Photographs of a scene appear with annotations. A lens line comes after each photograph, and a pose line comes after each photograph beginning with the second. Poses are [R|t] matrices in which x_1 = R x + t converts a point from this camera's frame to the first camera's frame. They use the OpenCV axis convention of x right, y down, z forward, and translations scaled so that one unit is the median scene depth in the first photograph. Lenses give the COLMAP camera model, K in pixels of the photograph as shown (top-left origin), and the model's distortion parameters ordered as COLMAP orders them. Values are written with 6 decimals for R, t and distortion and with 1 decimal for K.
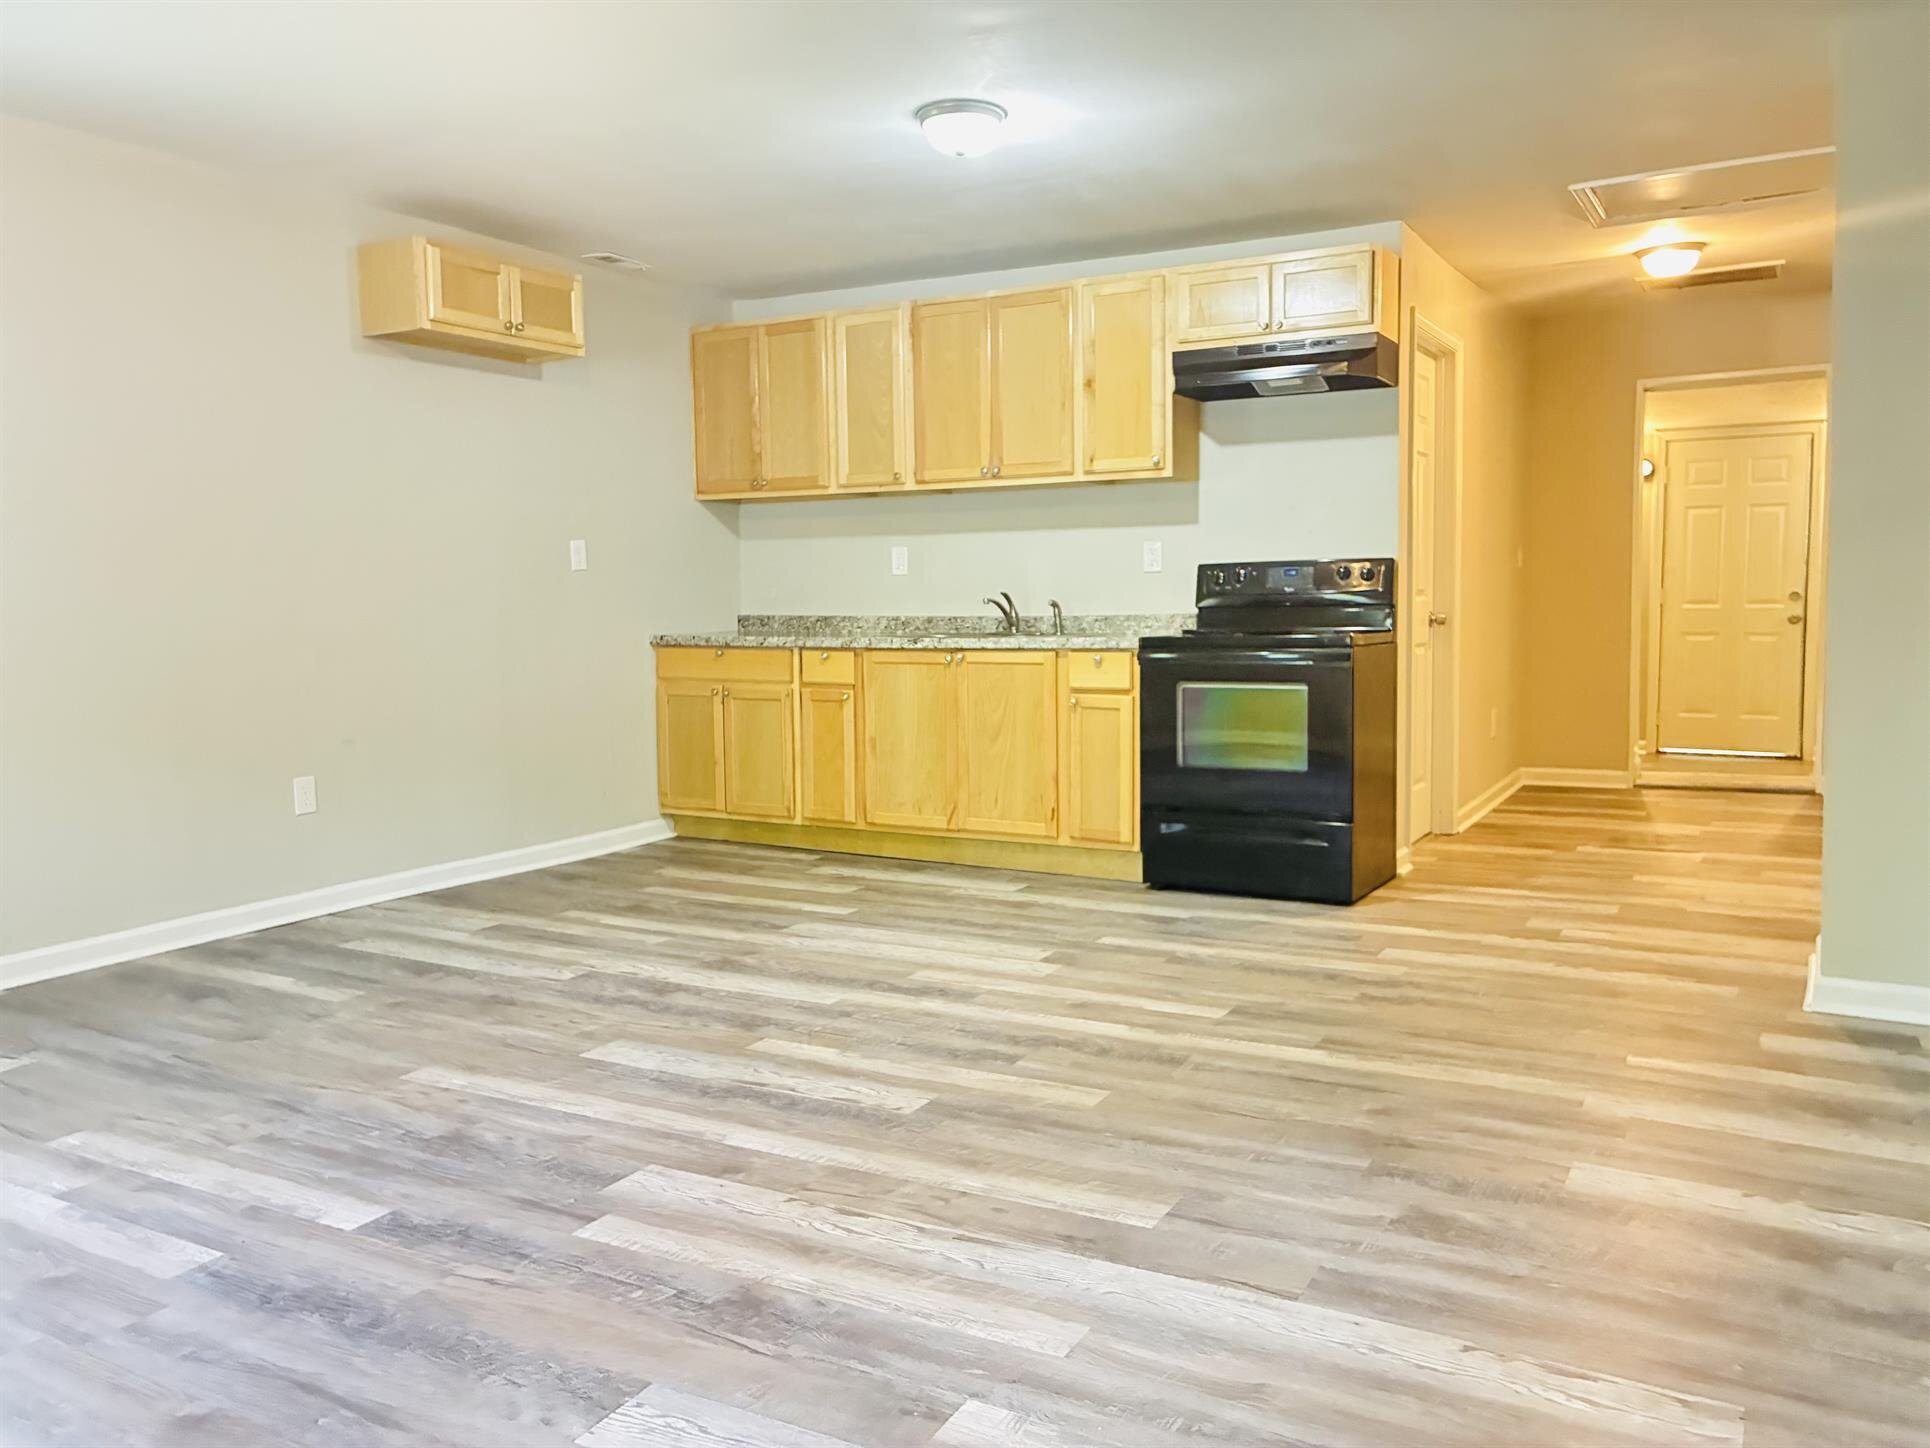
lens RADIAL K [[1463.1, 0, 967.1], [0, 1463.1, 724.1], [0, 0, 1]] dist [0.042788, -0.052004]
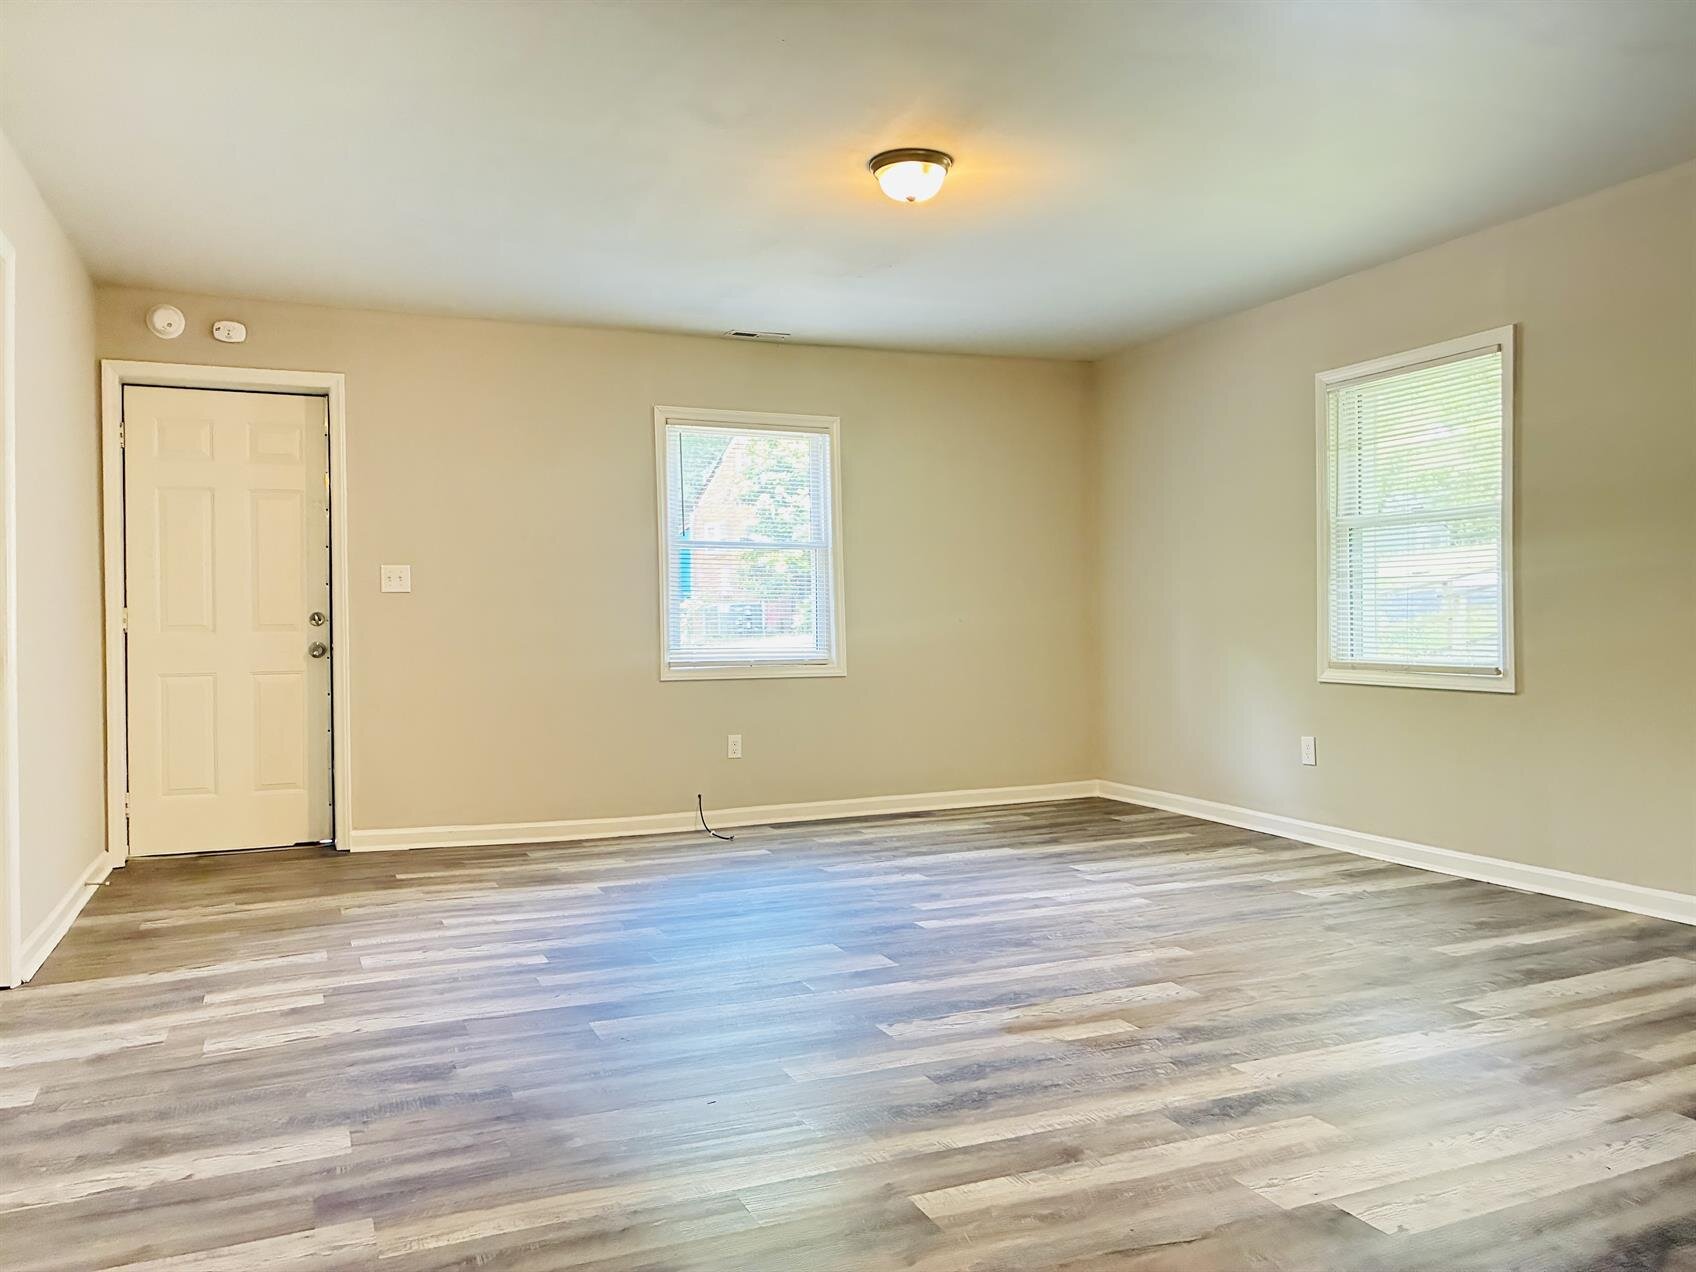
lens RADIAL K [[1285.7, 0, 837.7], [0, 1285.7, 636.1], [0, 0, 1]] dist [0.042788, -0.052004]
pose [[-0.614903, 0.035390, -0.787808, 0.755125], [-0.048652, 0.995387, 0.082689, -0.132021], [0.787100, 0.089174, -0.610345, 1.492897]]
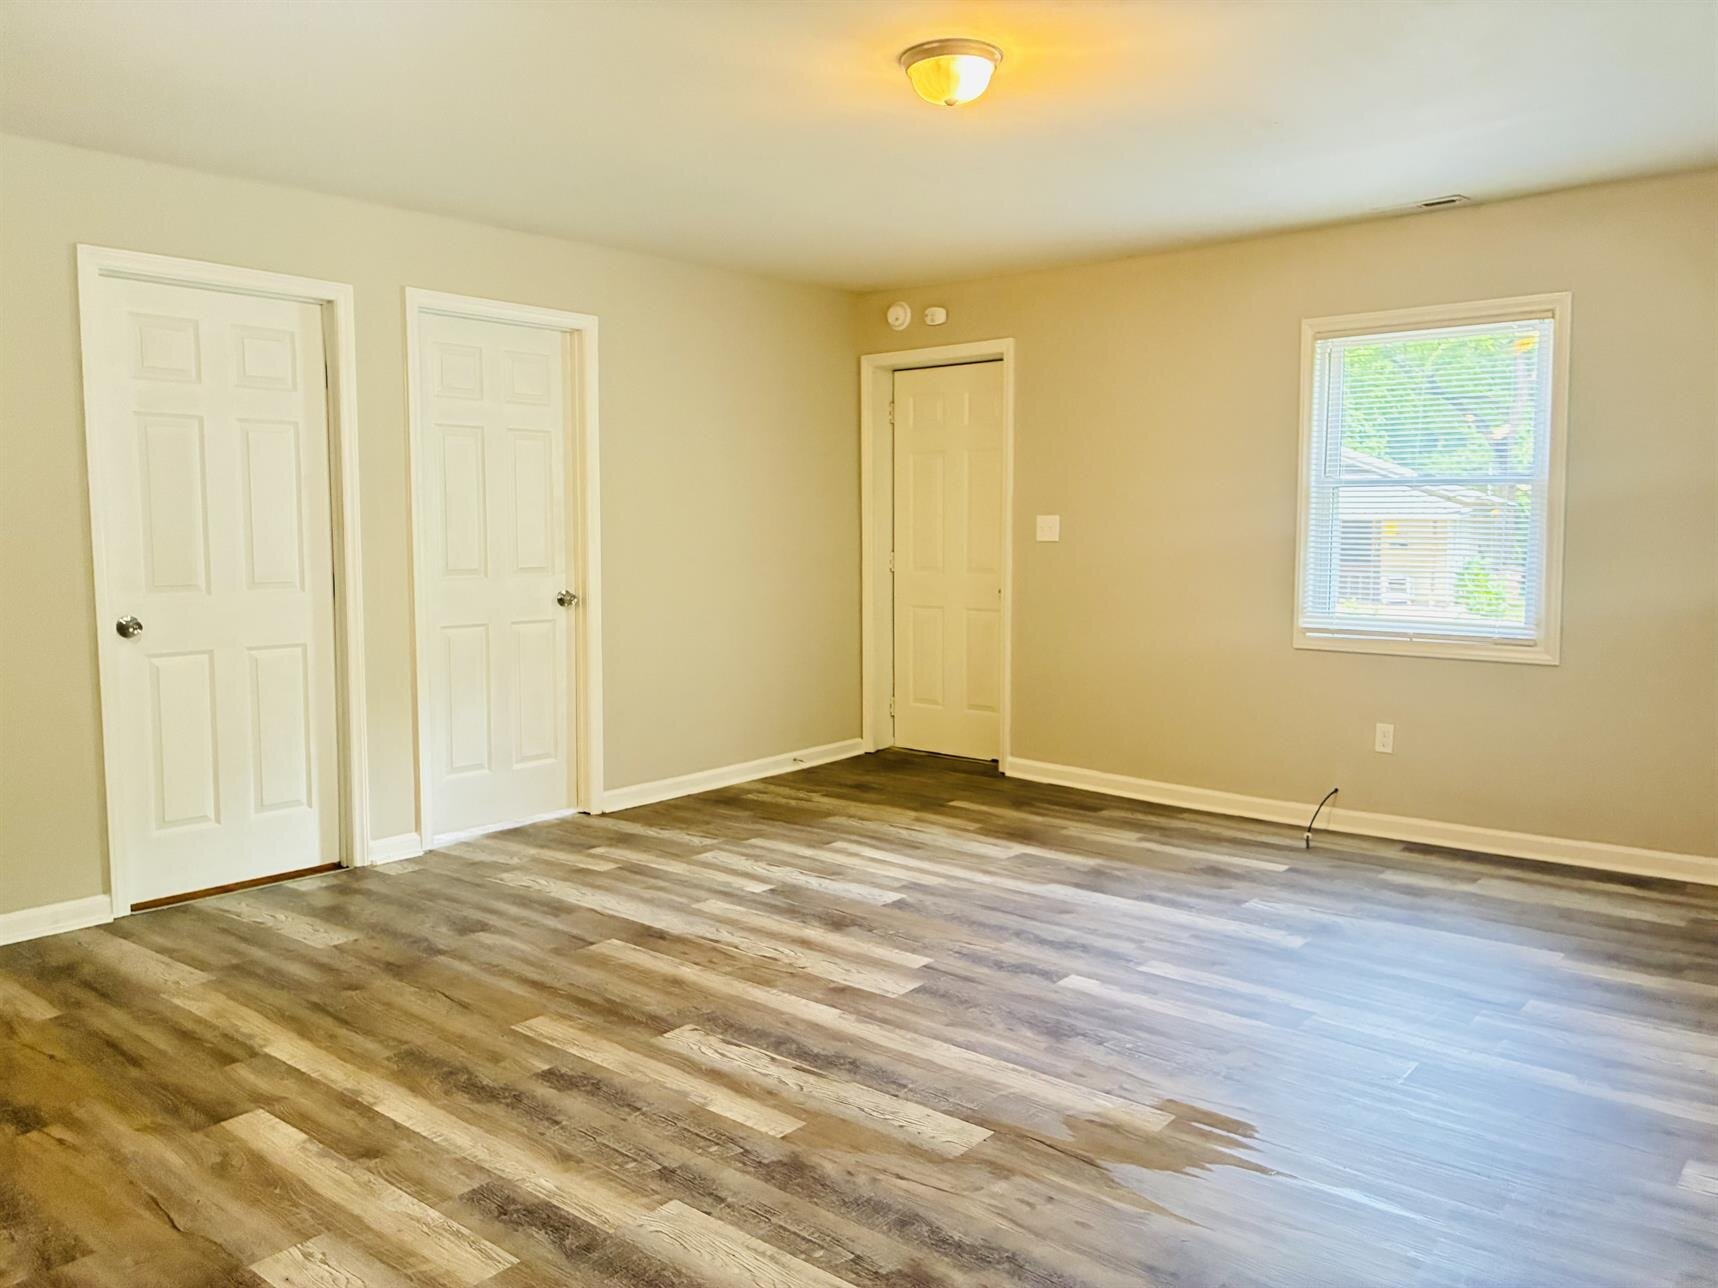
lens RADIAL K [[1302.4, 0, 856.2], [0, 1302.4, 642.3], [0, 0, 1]] dist [0.042788, -0.052004]
pose [[-0.982038, 0.002308, 0.188669, -0.353615], [0.035961, 0.983886, 0.175141, -0.212347], [-0.185225, 0.178780, -0.966297, 1.829143]]
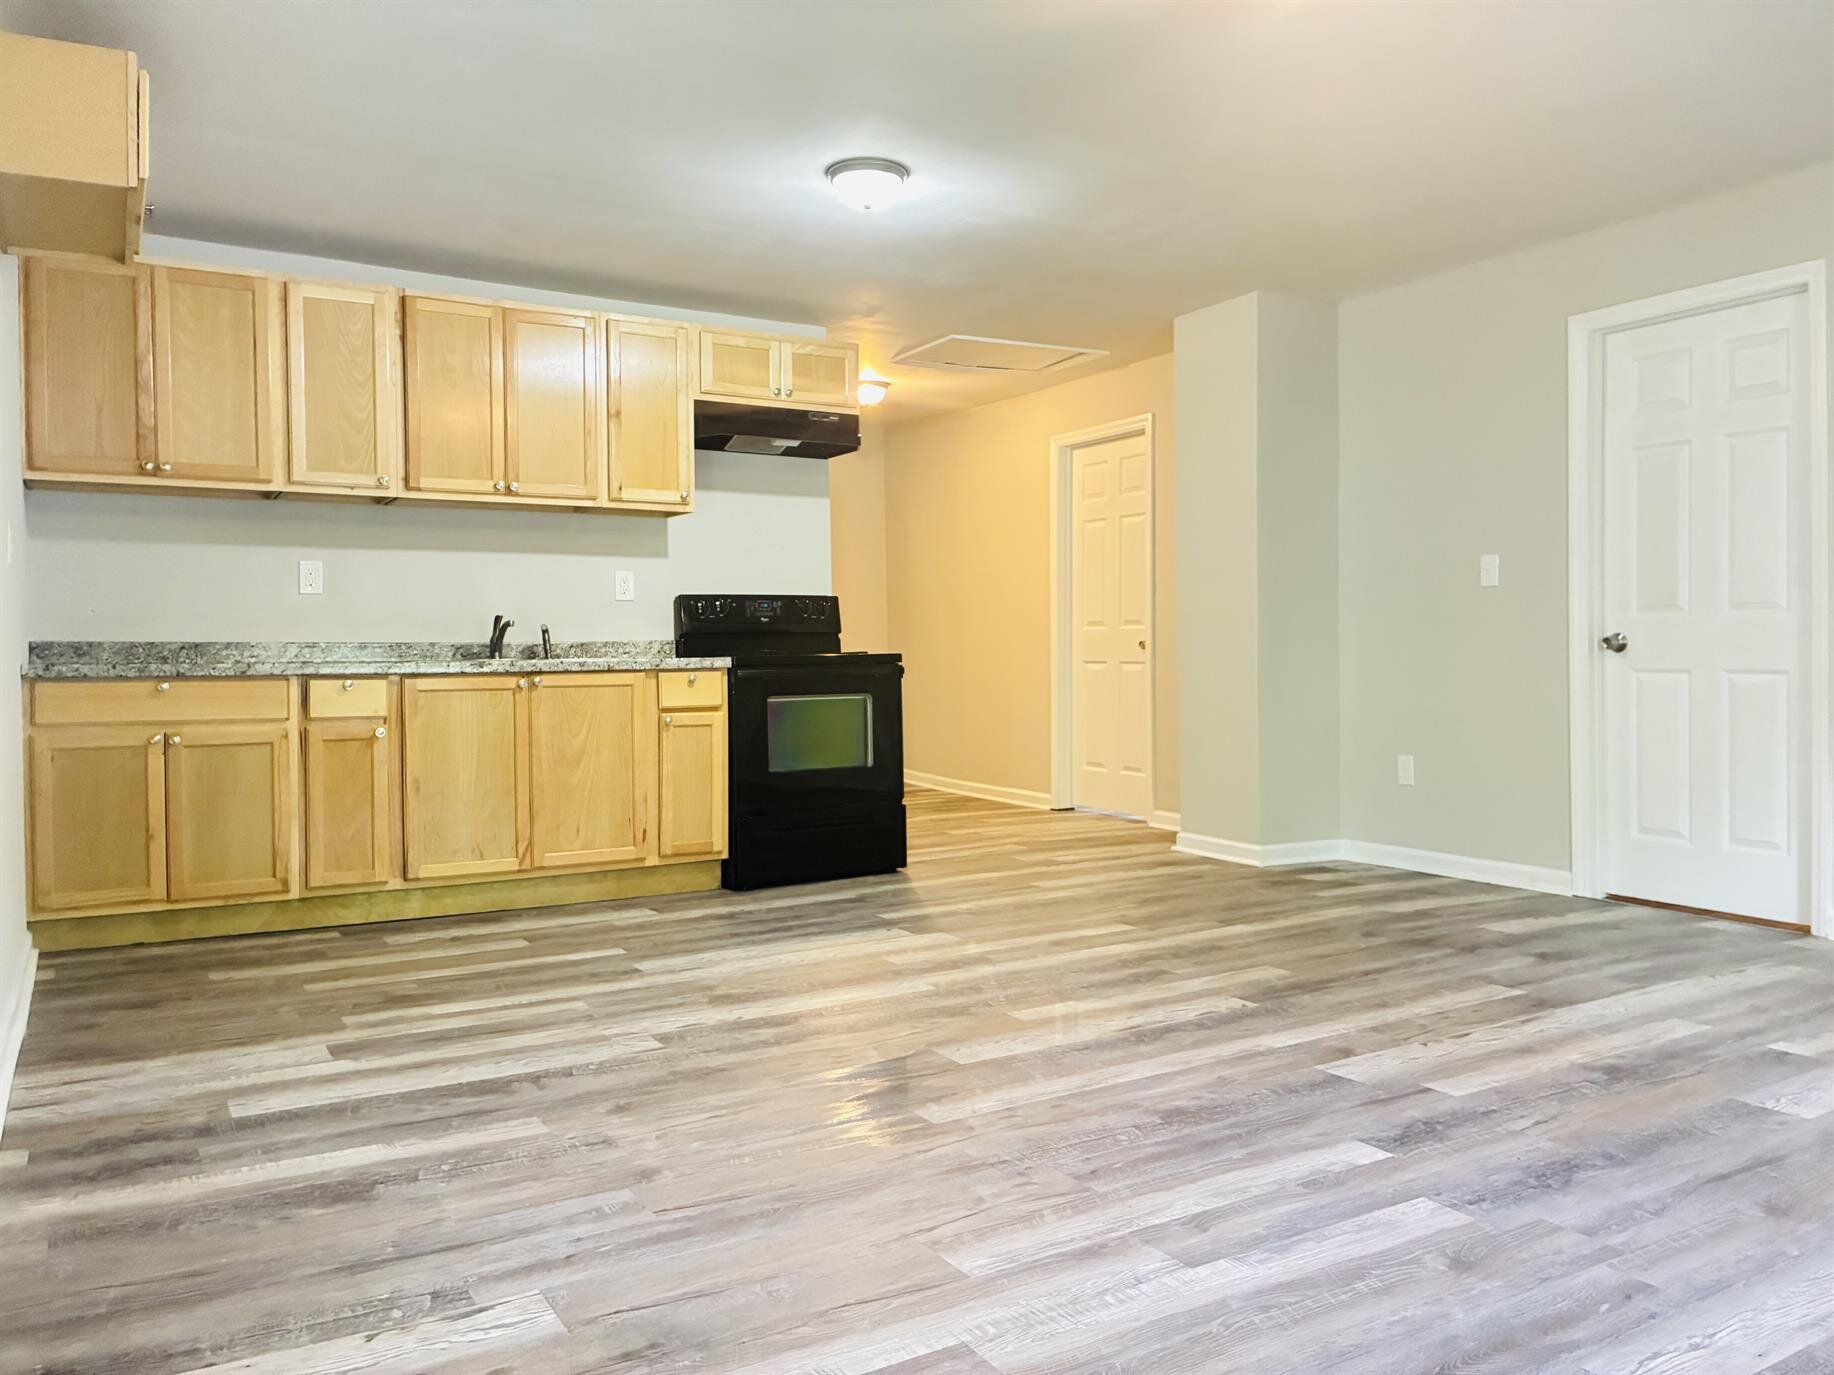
lens RADIAL K [[1390.3, 0, 919.1], [0, 1390.3, 683.6], [0, 0, 1]] dist [0.042788, -0.052004]
pose [[0.505711, -0.010578, 0.862638, -1.121259], [0.081036, 0.996086, -0.035292, 0.012278], [-0.858889, 0.087752, 0.504589, 0.587120]]
